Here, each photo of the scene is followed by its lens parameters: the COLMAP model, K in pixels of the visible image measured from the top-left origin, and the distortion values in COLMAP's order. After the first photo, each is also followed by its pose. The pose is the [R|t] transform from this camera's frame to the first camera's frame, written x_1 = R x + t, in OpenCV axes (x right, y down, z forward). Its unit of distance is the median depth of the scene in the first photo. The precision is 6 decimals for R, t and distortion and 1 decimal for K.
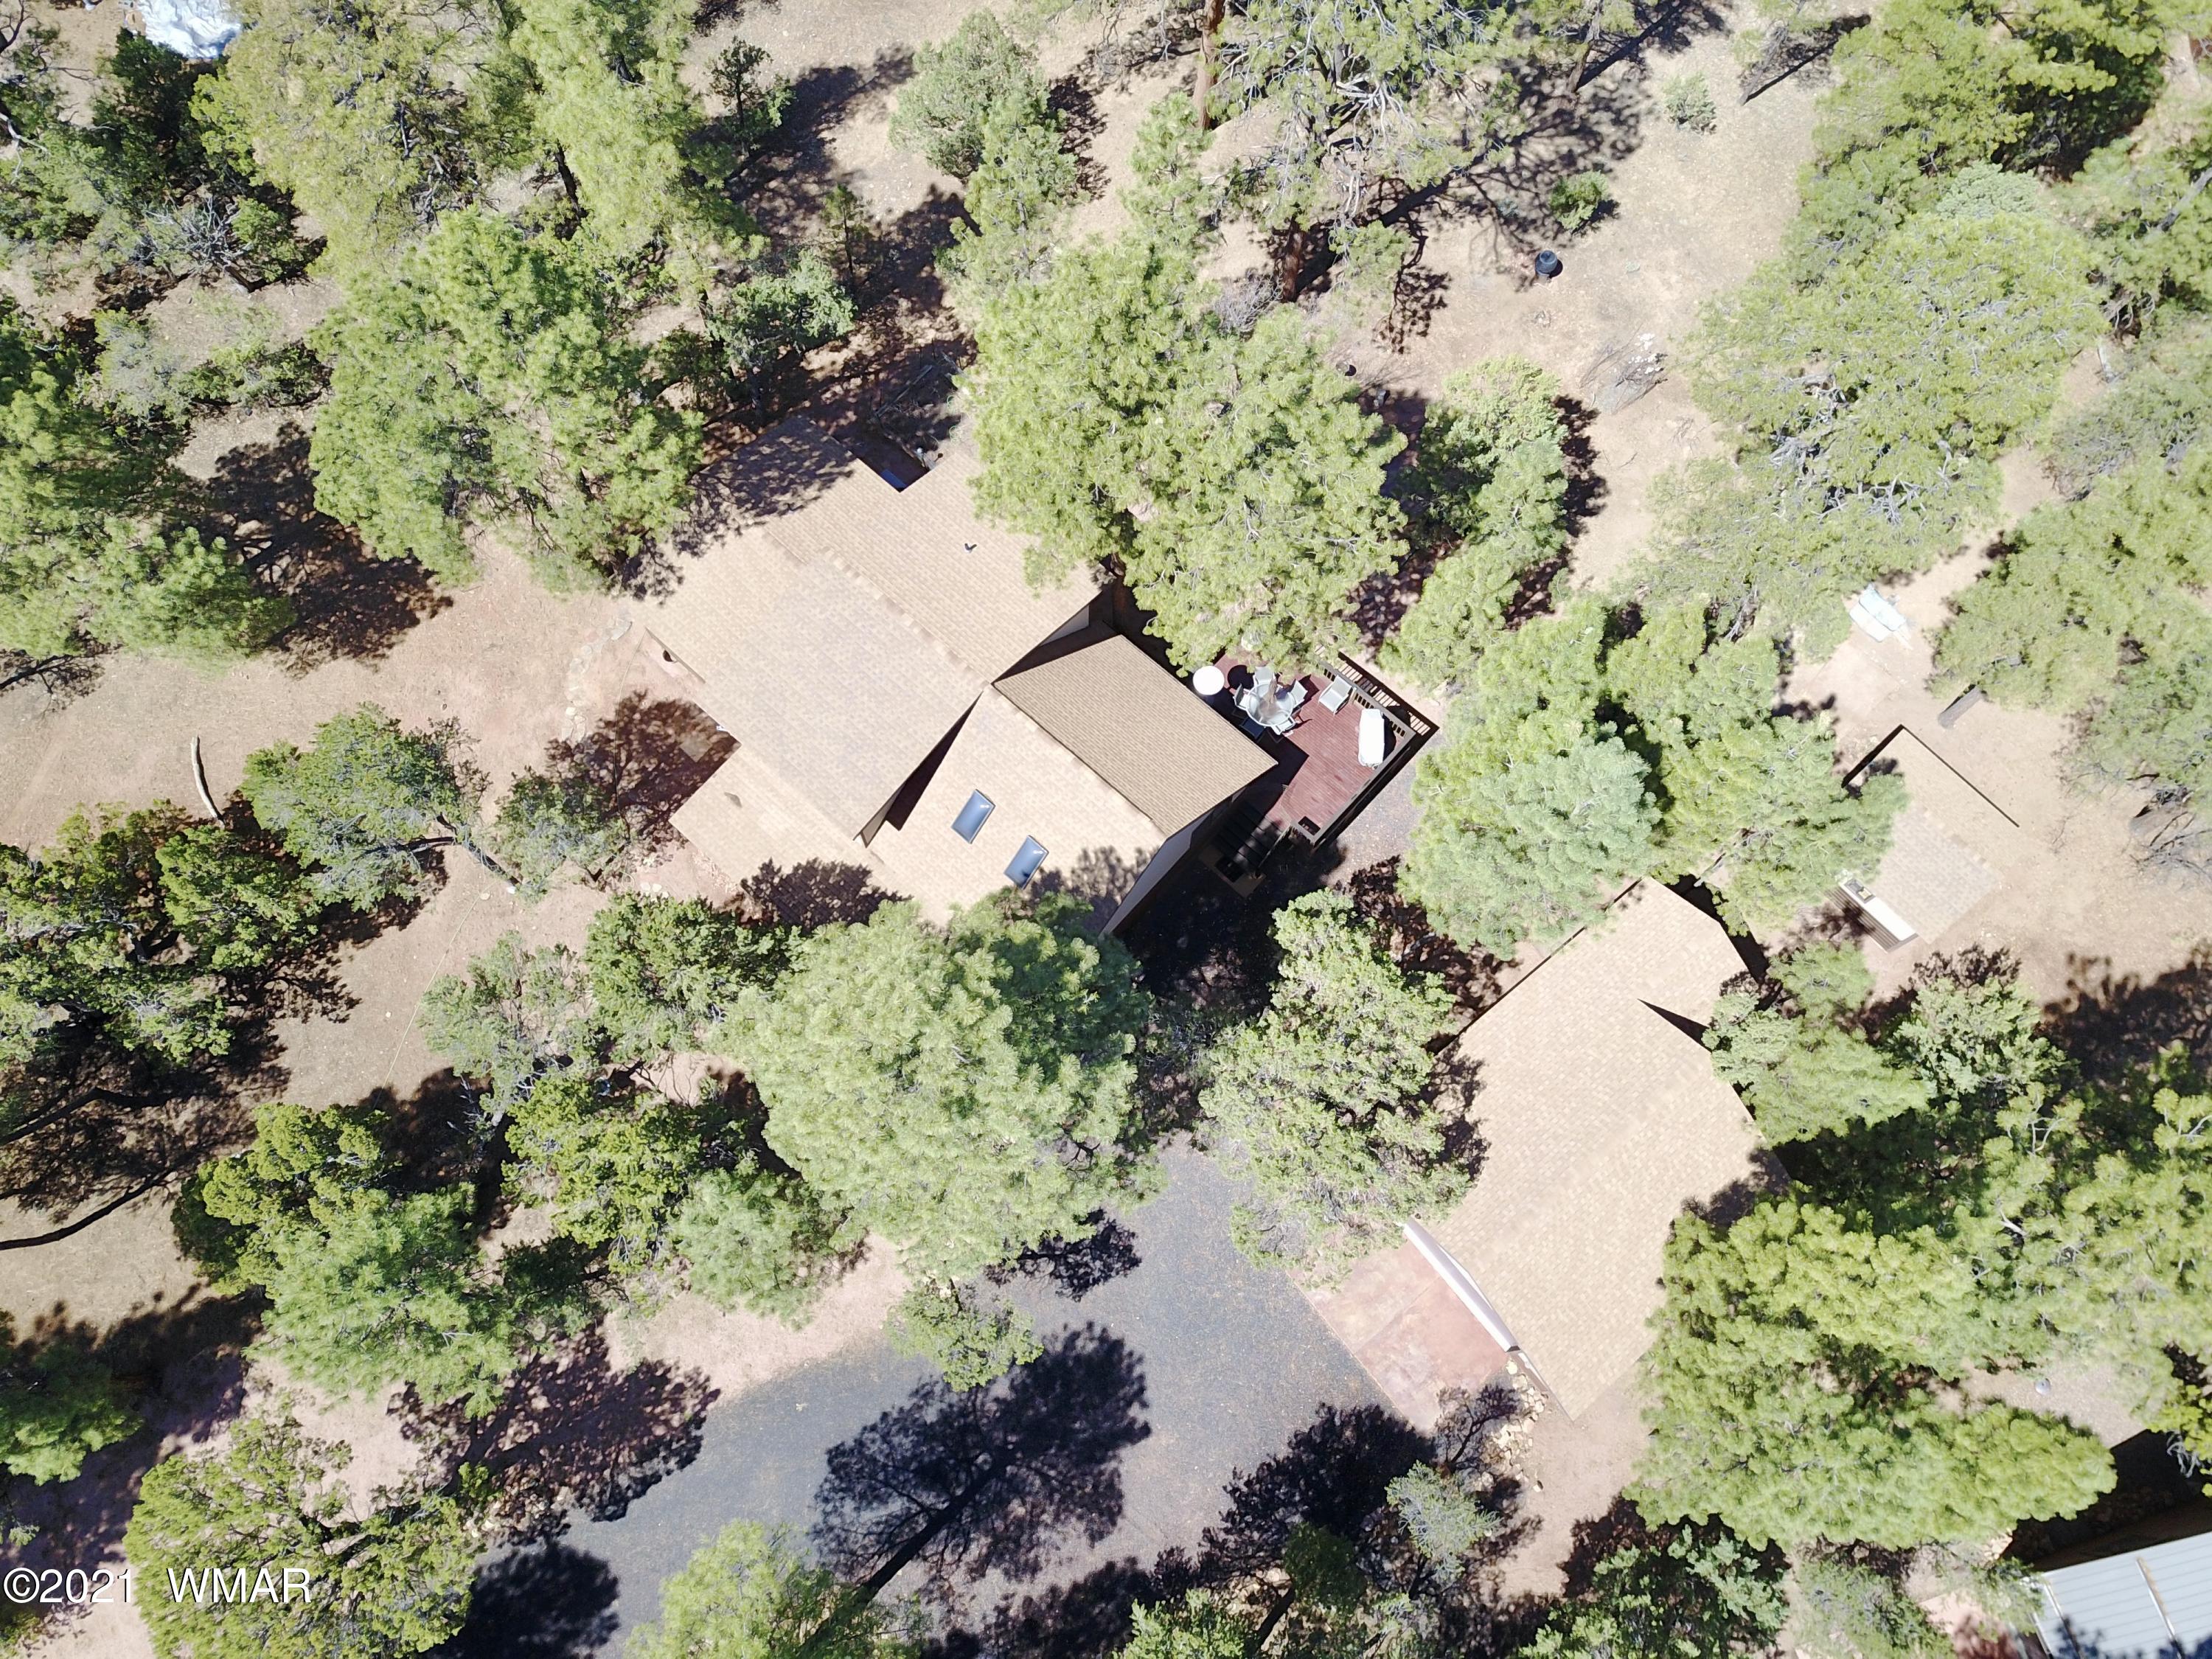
lens RADIAL K [[1674.7, 0, 1102.2], [0, 1674.7, 823.4], [0, 0, 1]] dist [0.009917, -0.002195]
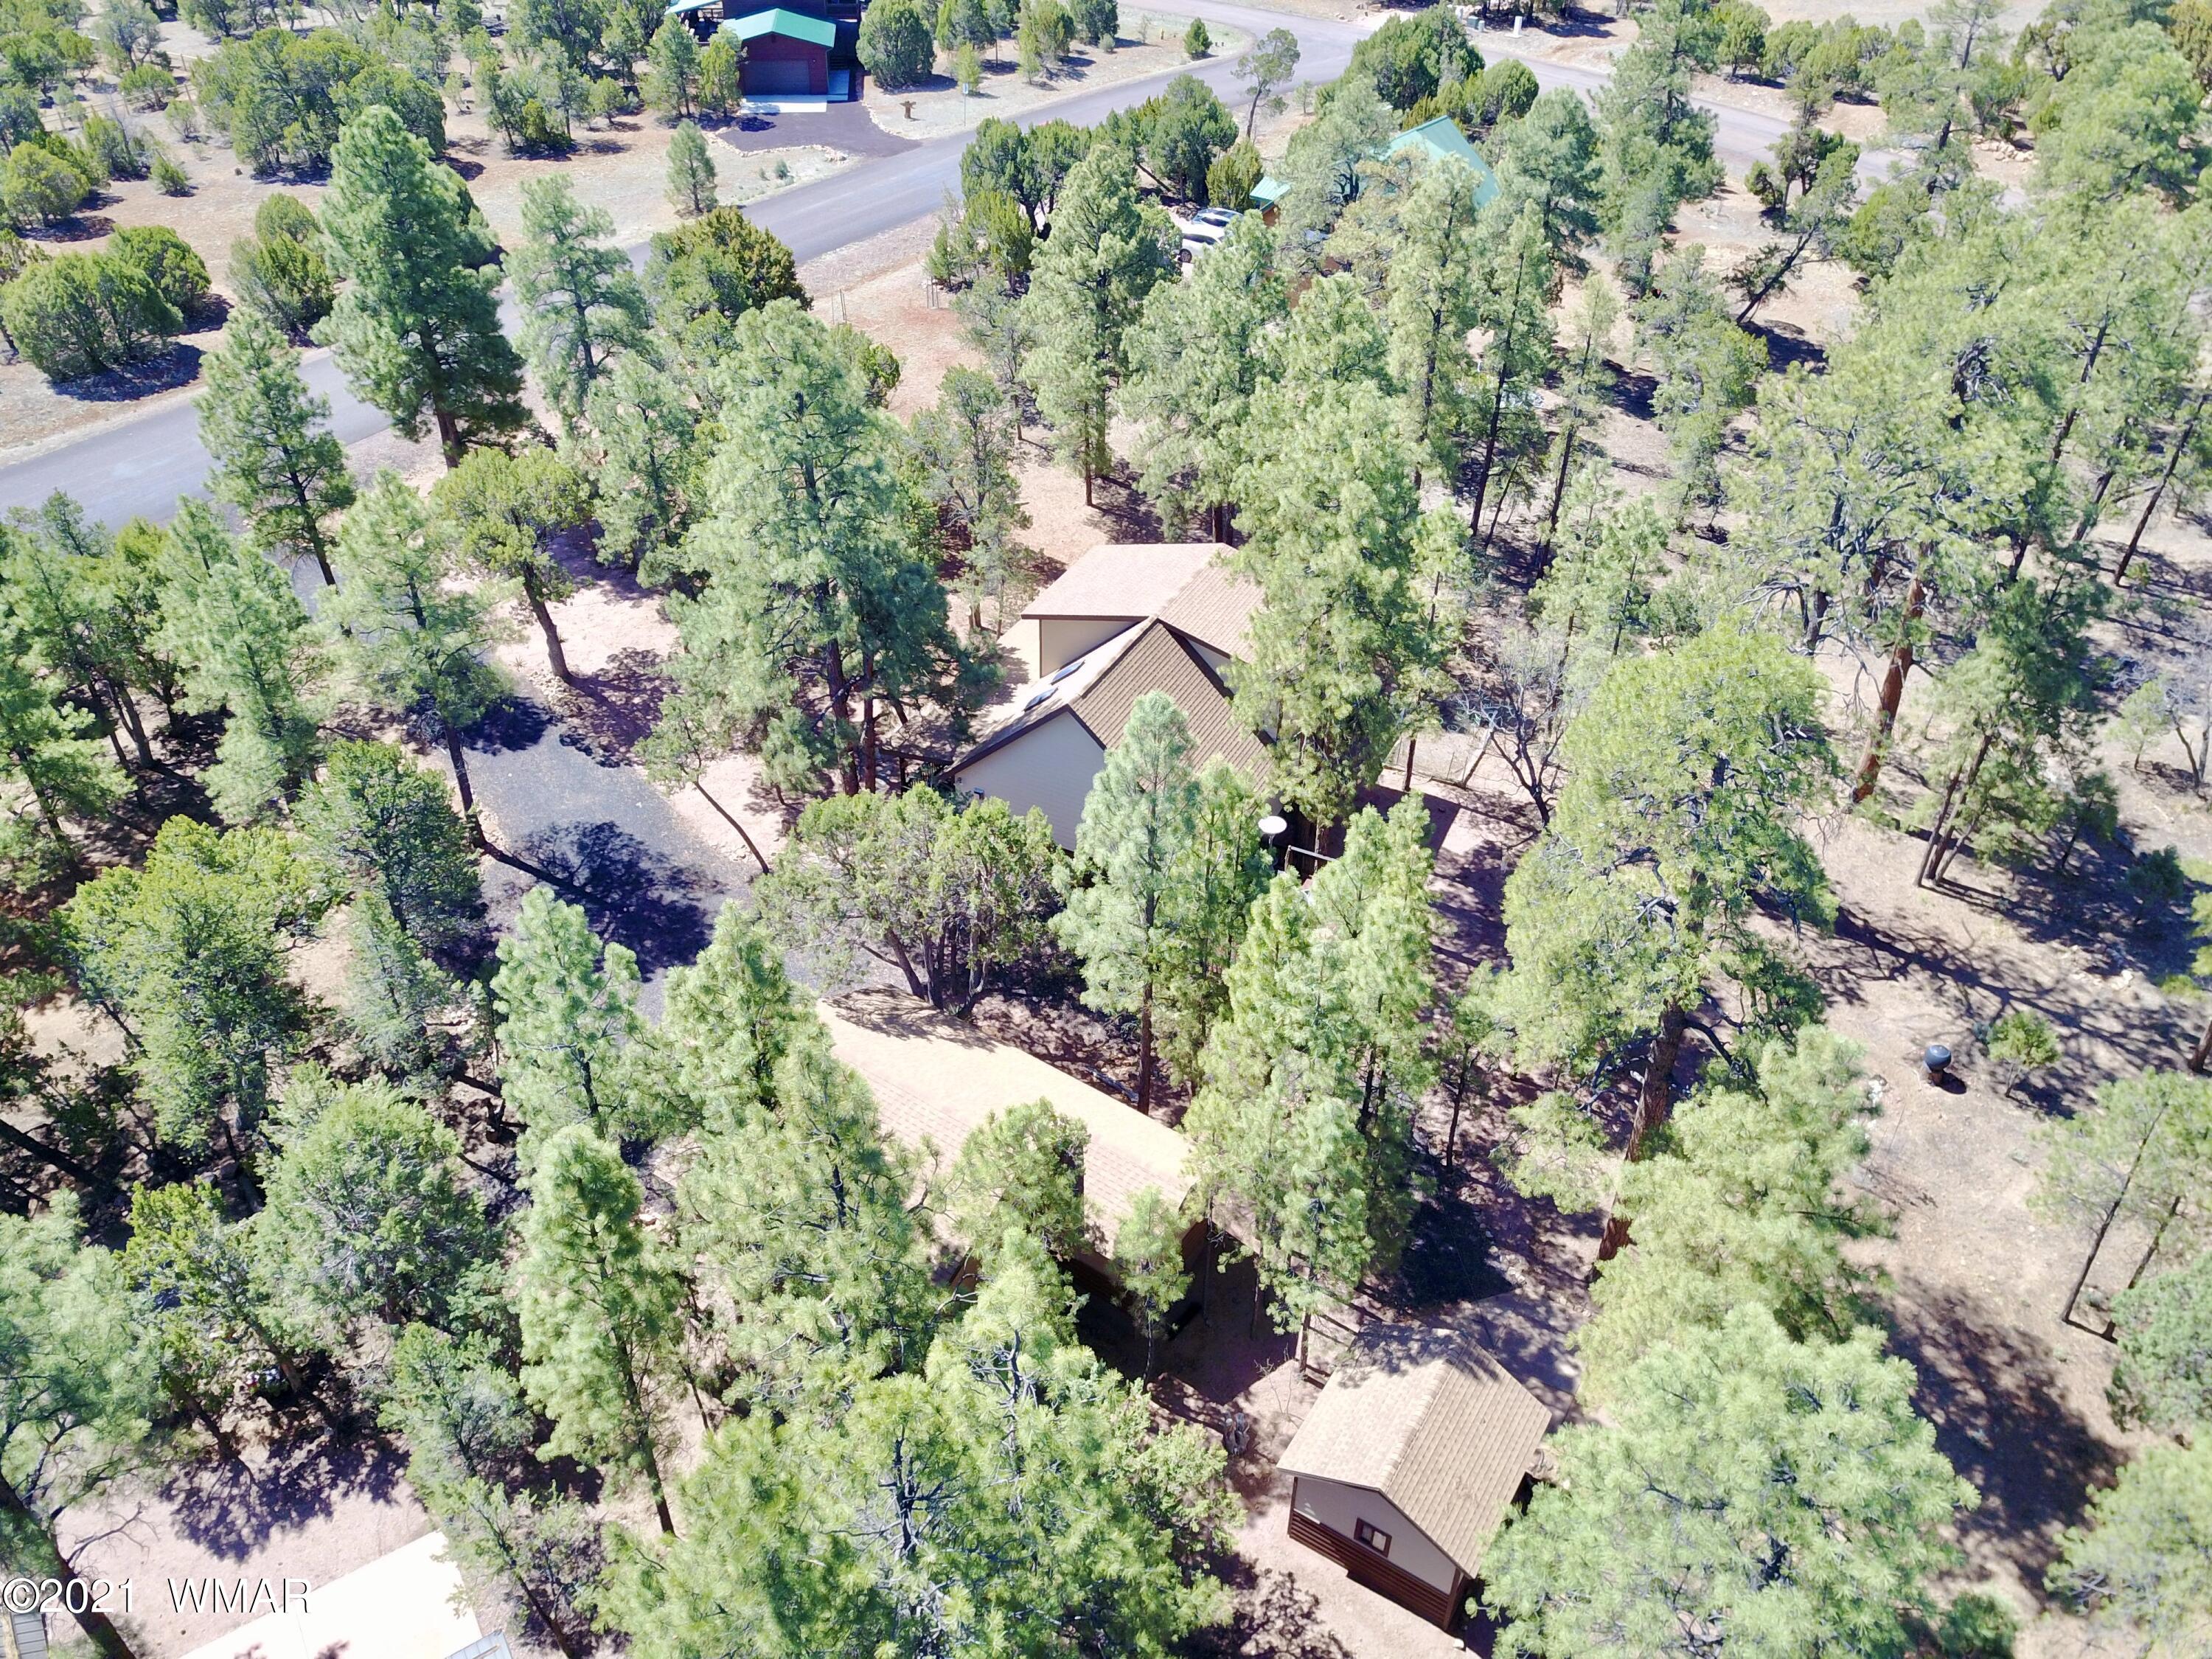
lens RADIAL K [[1674.7, 0, 1107.9], [0, 1674.7, 831.3], [0, 0, 1]] dist [0.009917, -0.002195]
pose [[0.268780, 0.569053, -0.777134, 0.793900], [-0.911435, 0.411202, -0.014129, 0.029599], [0.311519, 0.712104, 0.629177, 0.232320]]
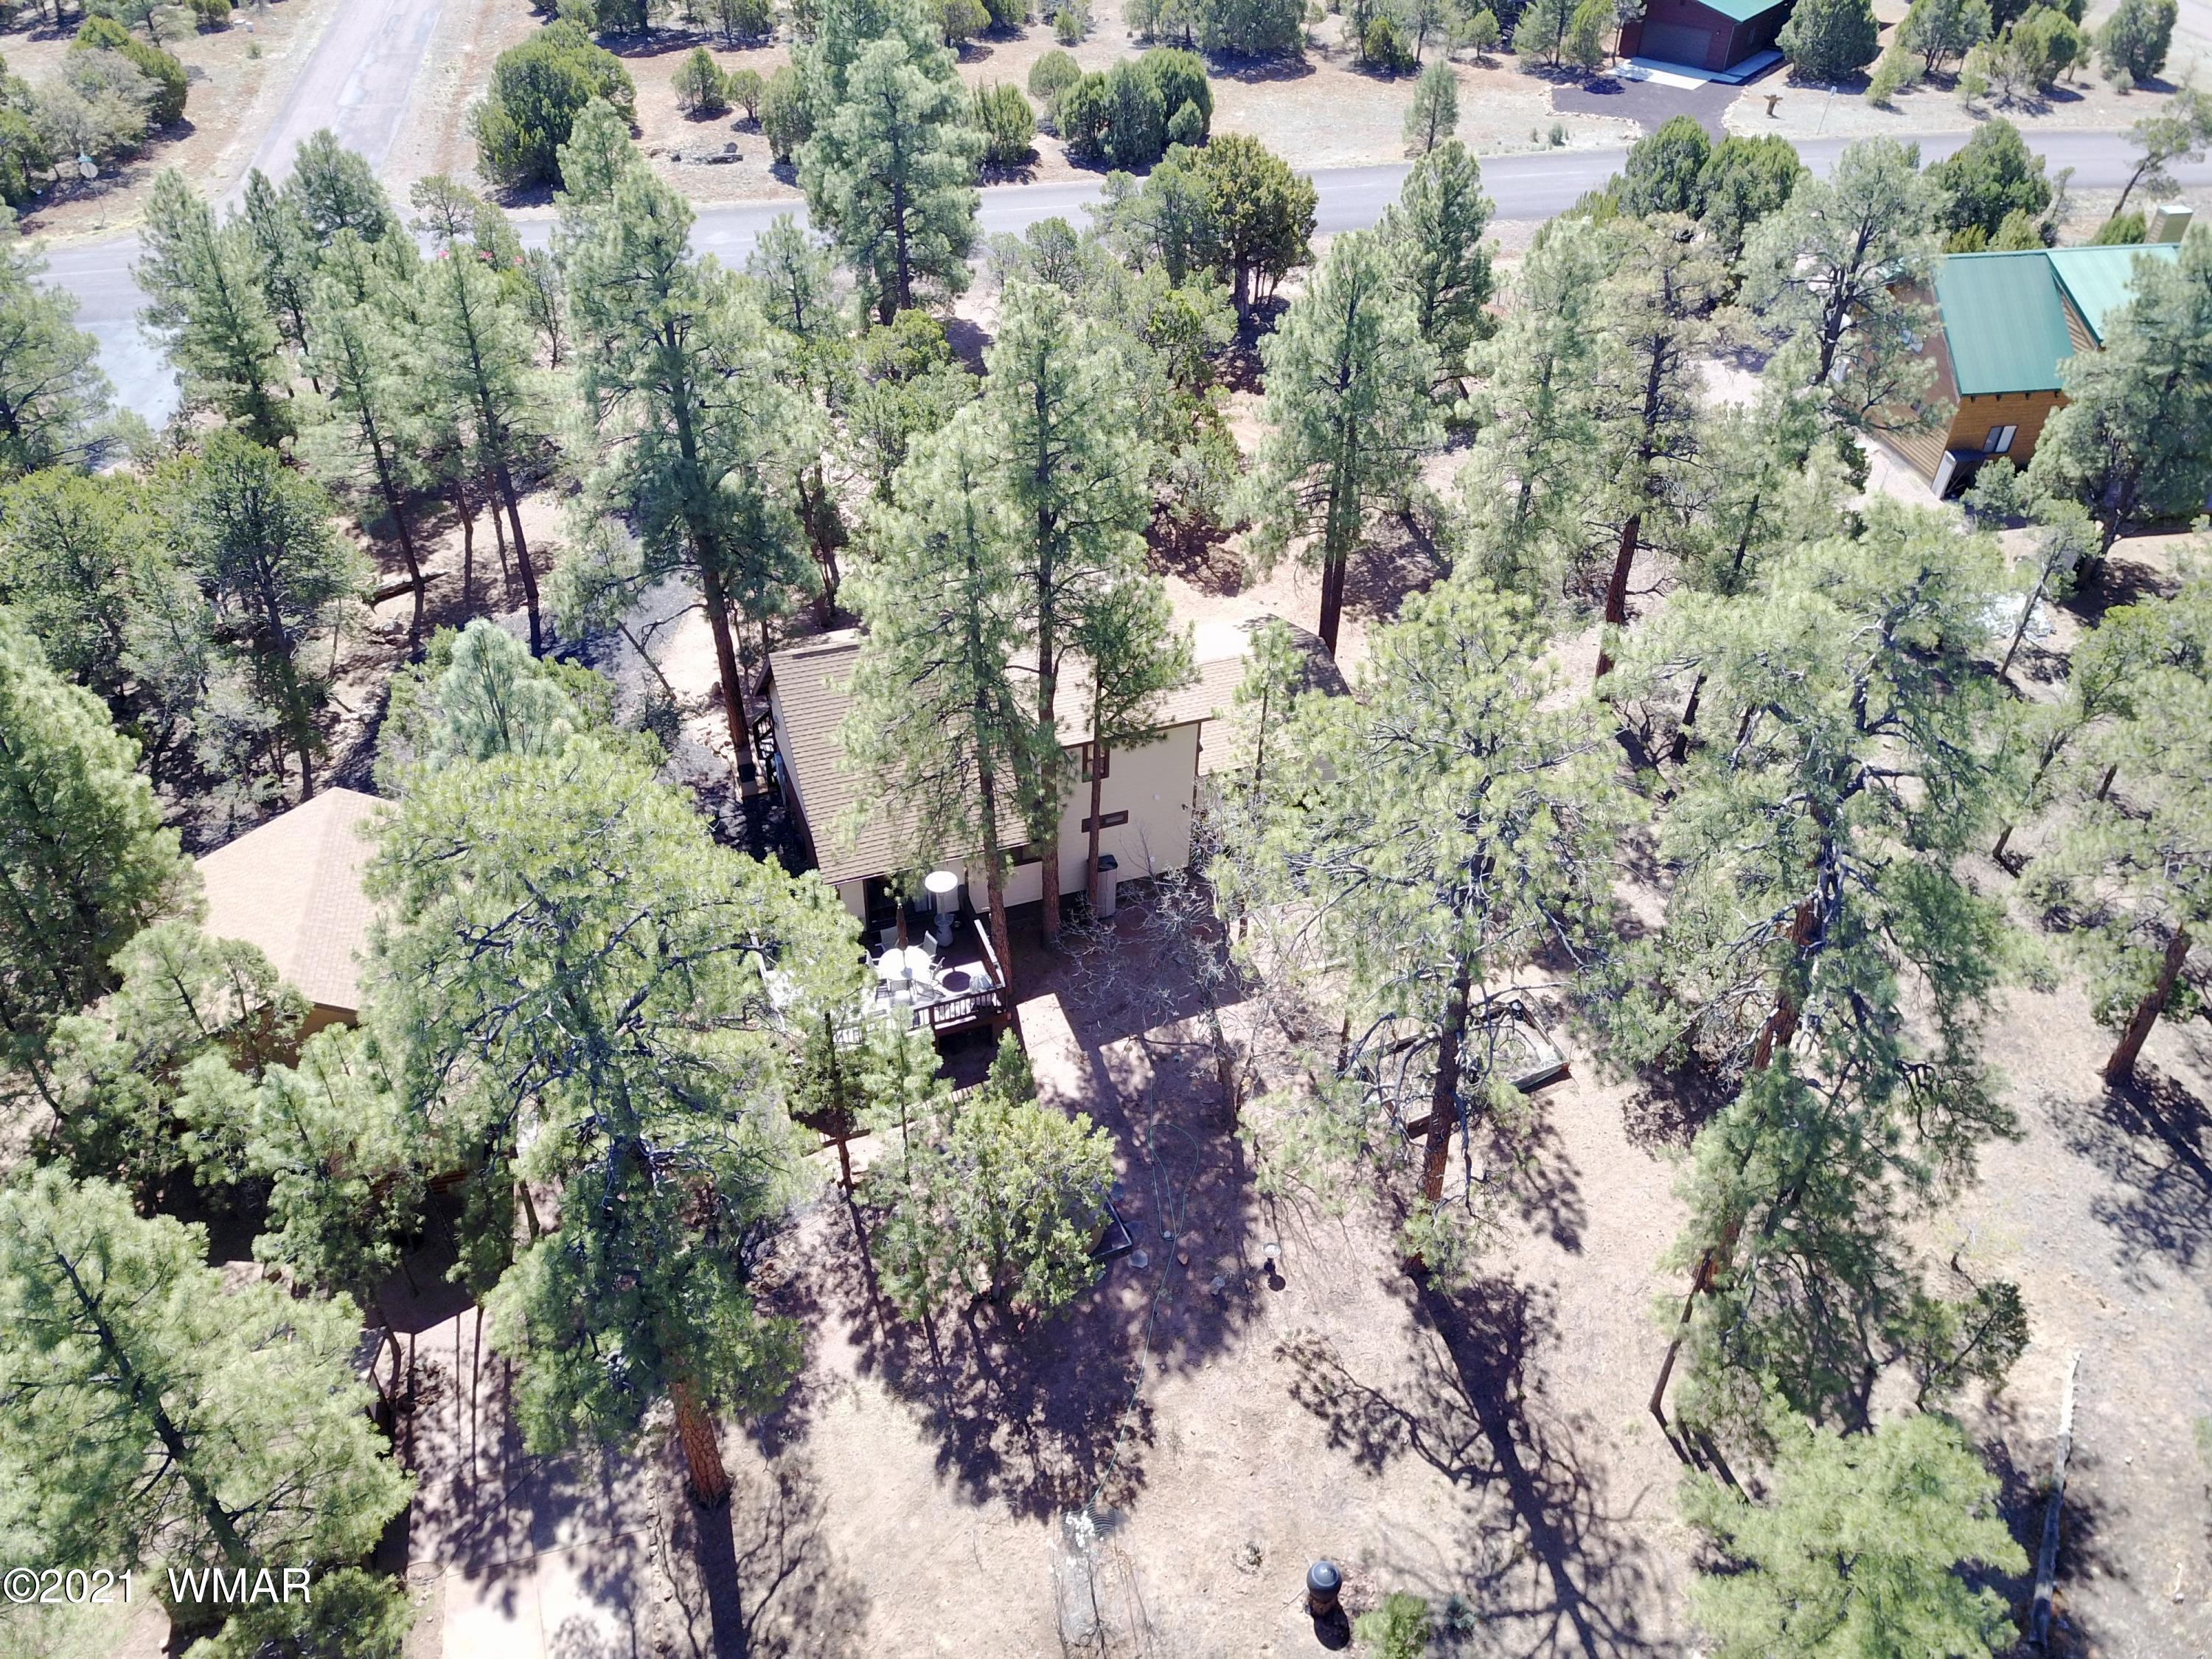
lens RADIAL K [[1674.7, 0, 1100.3], [0, 1674.7, 831.4], [0, 0, 1]] dist [0.009917, -0.002195]
pose [[-0.466214, 0.539757, -0.700933, 0.608606], [-0.841679, -0.026631, 0.539321, -0.610057], [0.272435, 0.841400, 0.466718, 0.473874]]
